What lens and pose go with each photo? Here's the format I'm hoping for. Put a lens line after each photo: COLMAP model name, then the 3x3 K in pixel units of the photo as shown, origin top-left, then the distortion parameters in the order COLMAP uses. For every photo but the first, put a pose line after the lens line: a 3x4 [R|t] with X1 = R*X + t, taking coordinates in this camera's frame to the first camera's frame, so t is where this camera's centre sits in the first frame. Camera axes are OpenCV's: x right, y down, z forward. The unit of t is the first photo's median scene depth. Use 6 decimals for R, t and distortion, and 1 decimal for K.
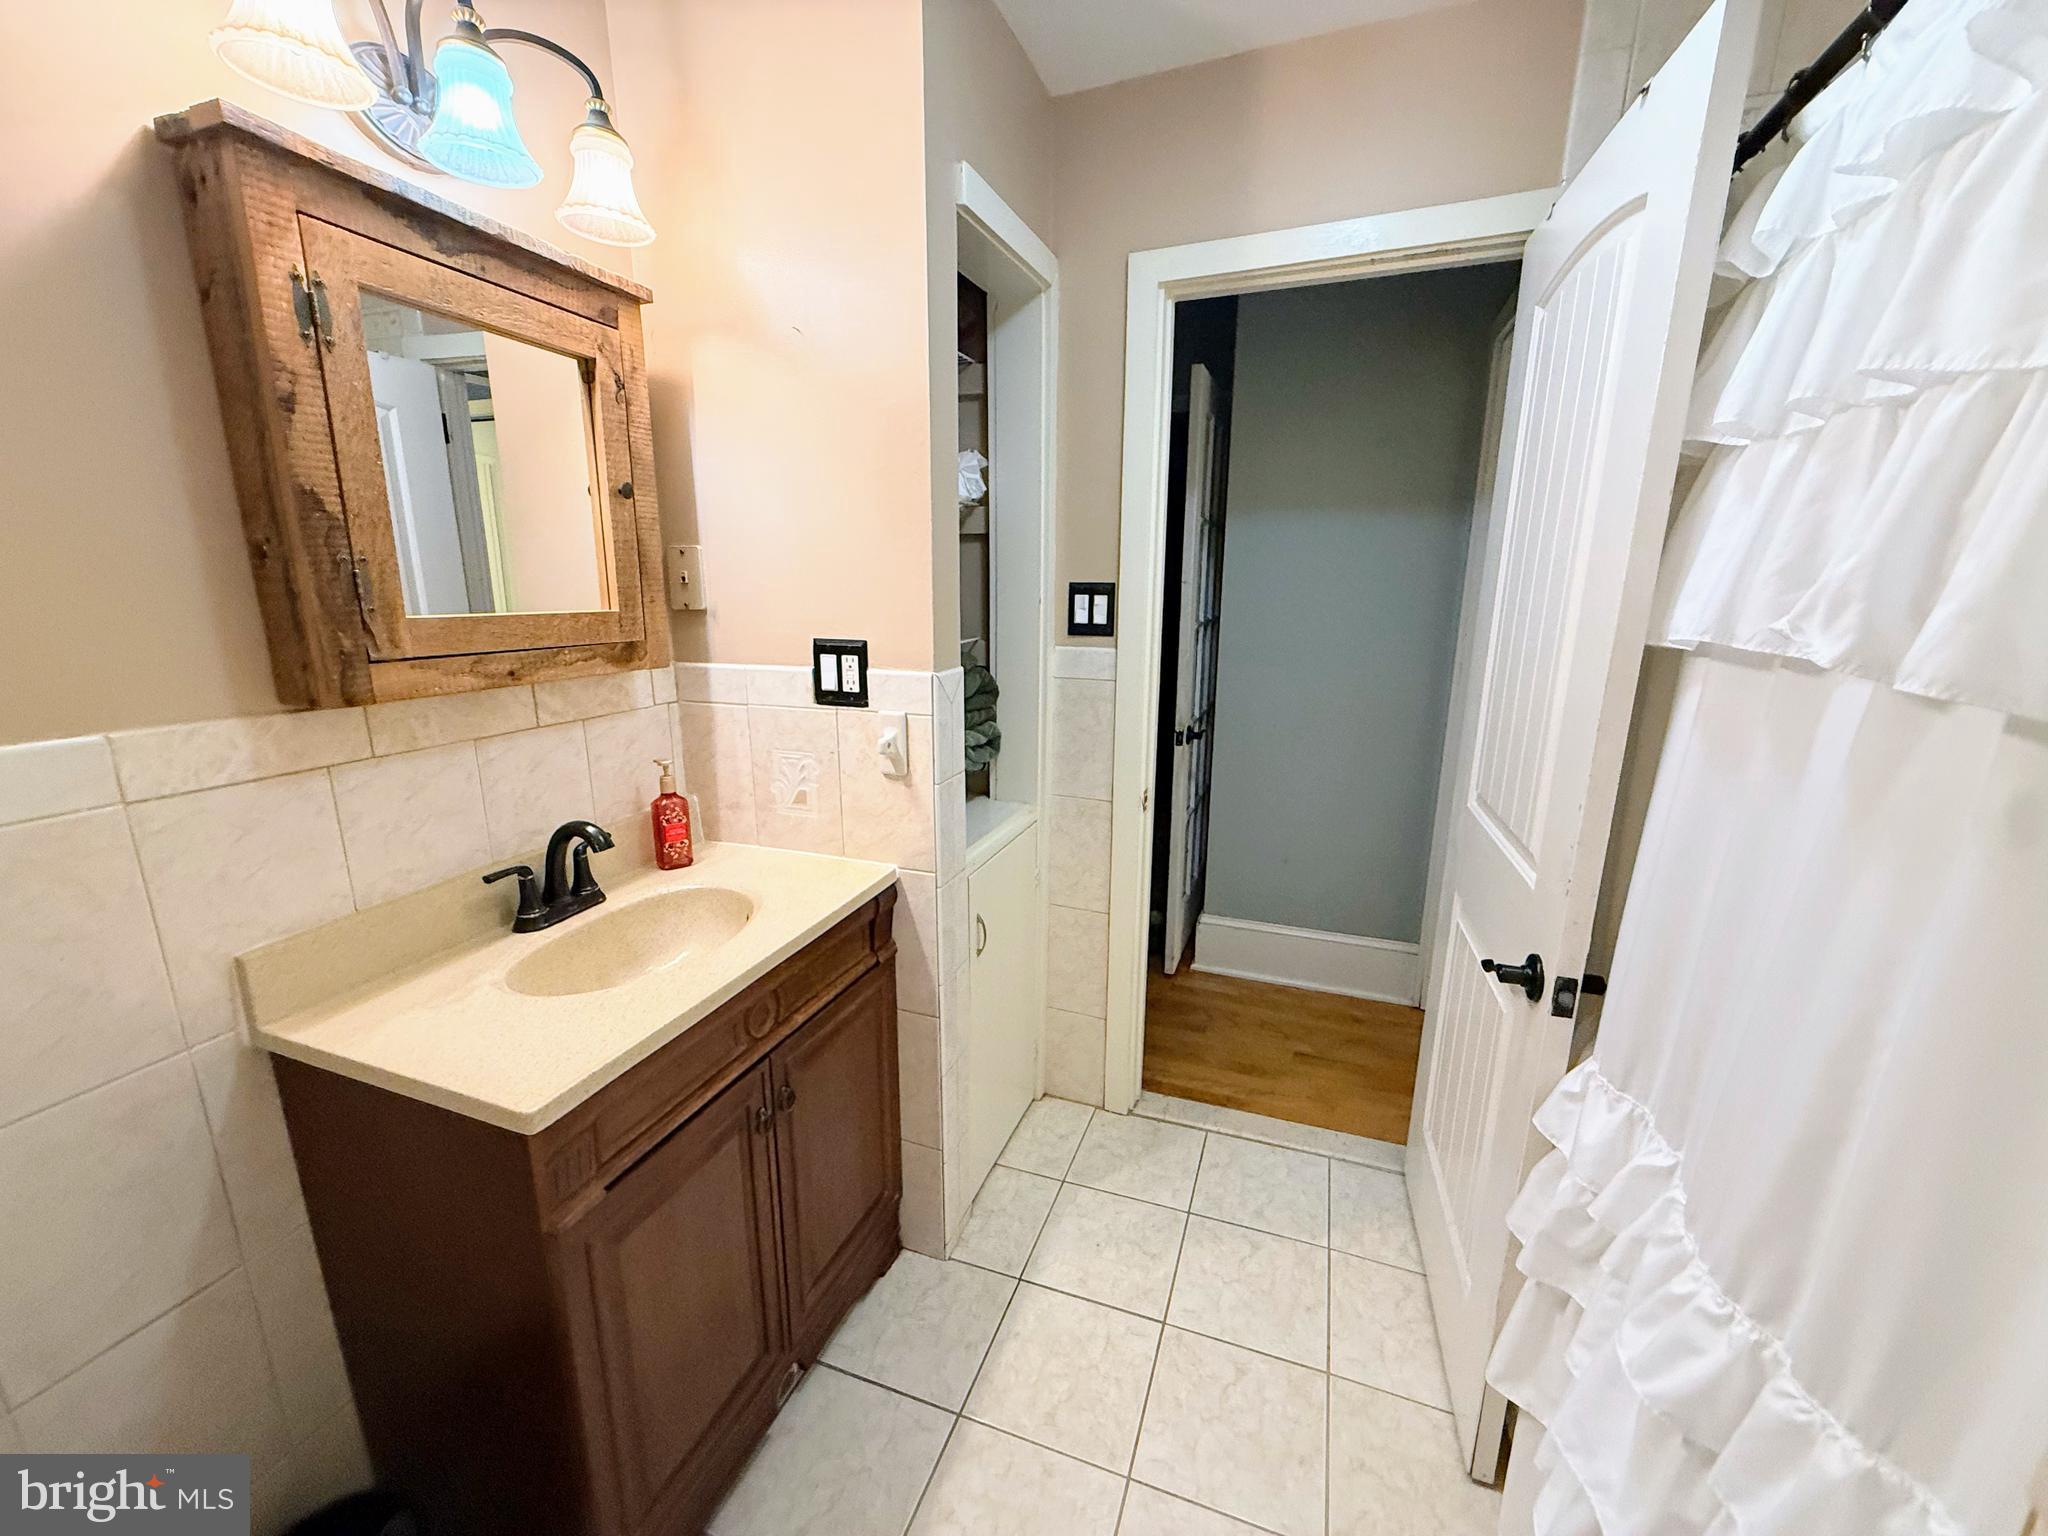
lens RADIAL K [[821.5, 0, 1017.4], [0, 821.5, 769.8], [0, 0, 1]] dist [0.003168, 0.000095]
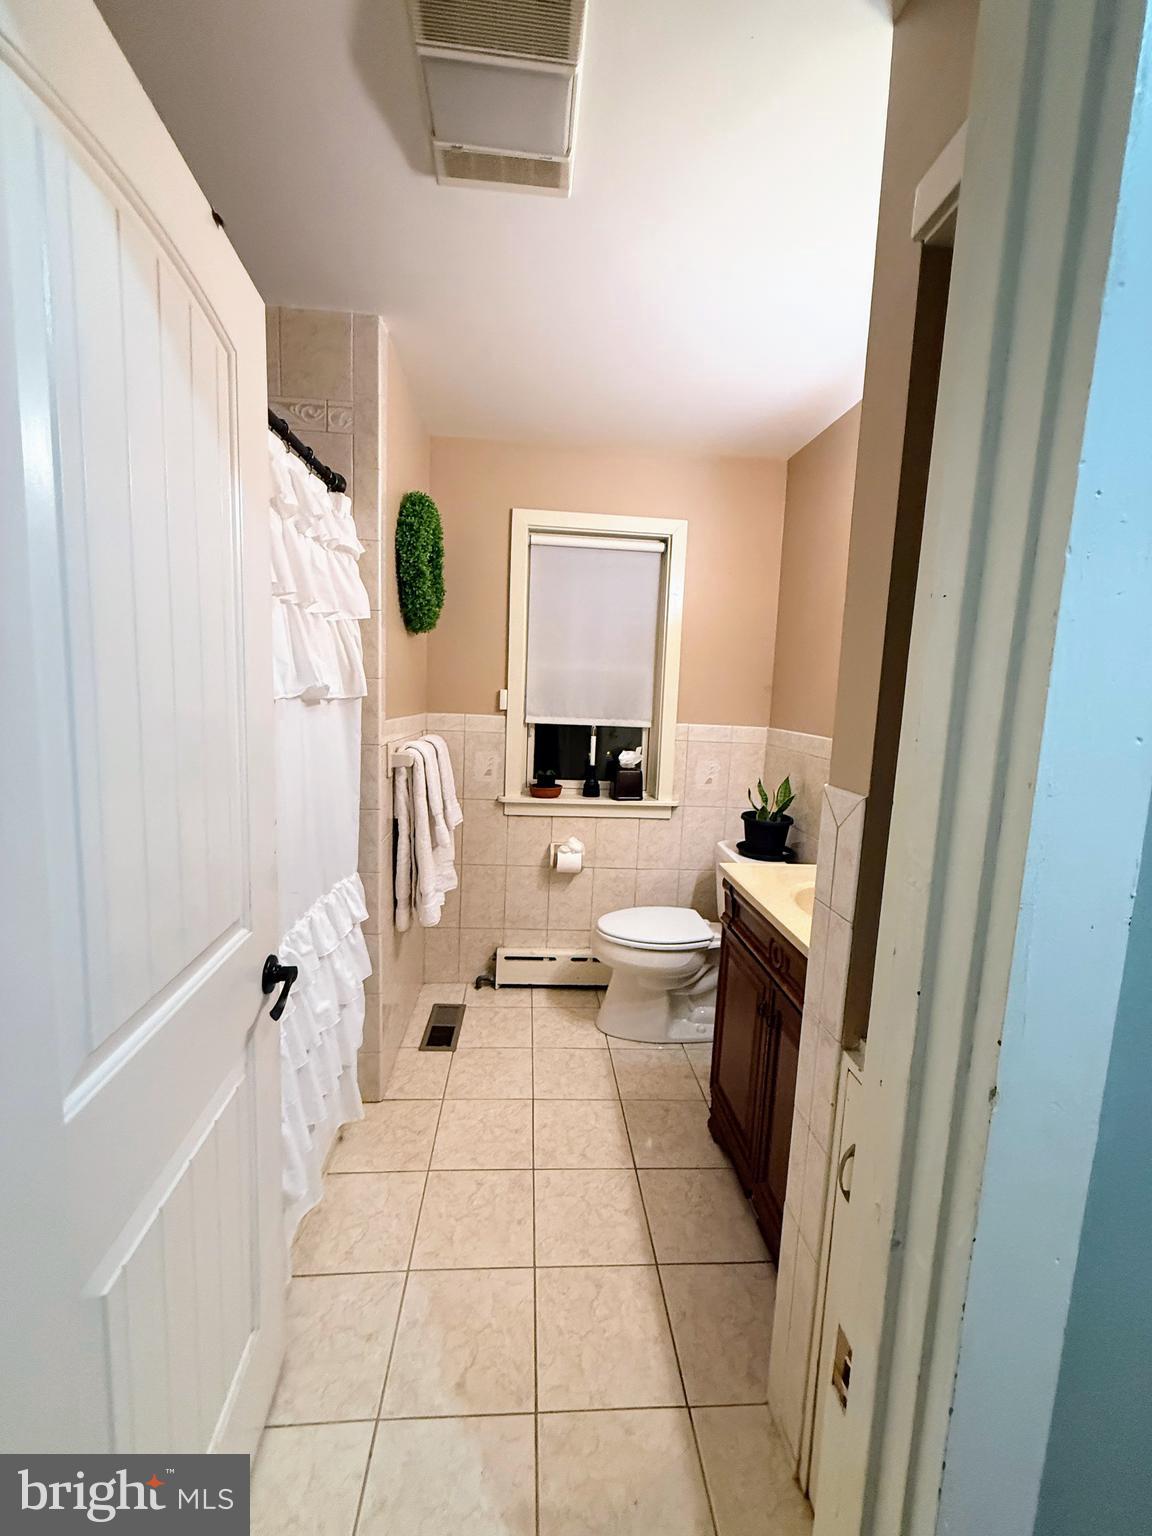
lens RADIAL K [[616.2, 0, 575.8], [0, 616.2, 764.2], [0, 0, 1]] dist [0.003168, 0.000095]
pose [[-0.900965, 0.014442, -0.433651, 0.472568], [-0.141430, 0.935086, 0.324980, -0.326037], [0.410195, 0.354127, -0.840437, 1.440625]]
